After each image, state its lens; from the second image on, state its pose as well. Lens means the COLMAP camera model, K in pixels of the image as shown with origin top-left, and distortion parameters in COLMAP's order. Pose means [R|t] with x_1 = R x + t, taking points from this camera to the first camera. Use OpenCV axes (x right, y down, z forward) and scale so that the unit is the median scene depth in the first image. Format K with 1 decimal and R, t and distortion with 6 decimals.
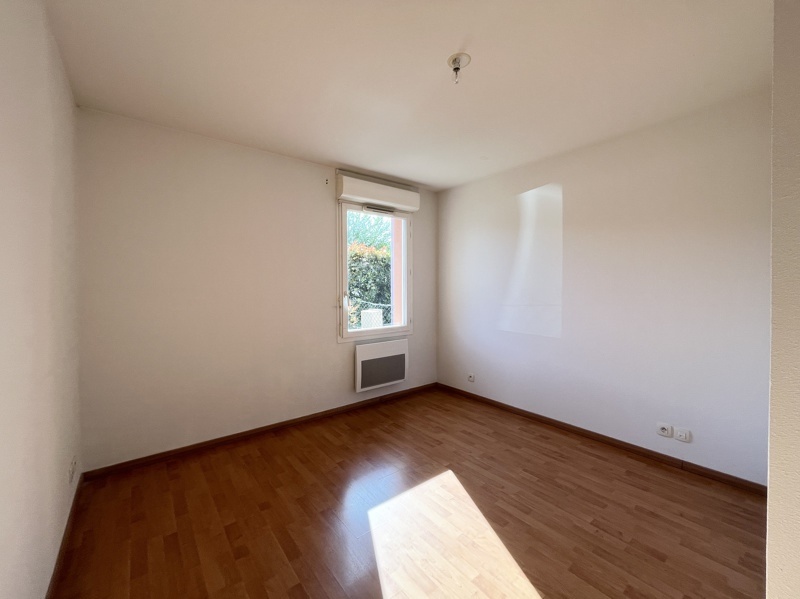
lens RADIAL K [[325.5, 0, 400.6], [0, 325.5, 289.8], [0, 0, 1]] dist [-0.000271, 0.000011]
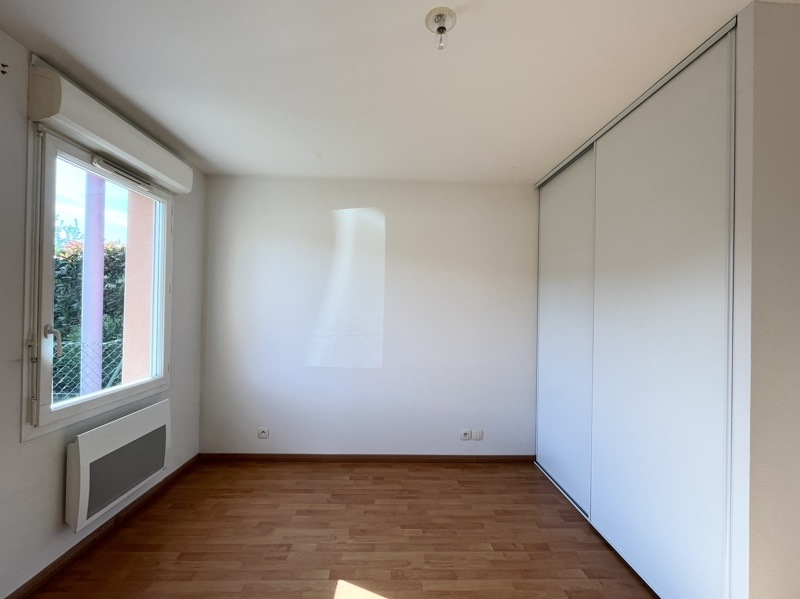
lens RADIAL K [[335.2, 0, 399.1], [0, 335.2, 305.4], [0, 0, 1]] dist [-0.000632, 0.000020]
pose [[0.612050, 0.018677, 0.790599, -0.278421], [-0.009485, 0.999823, -0.016277, -0.022957], [-0.790762, 0.002463, 0.612118, 0.358836]]
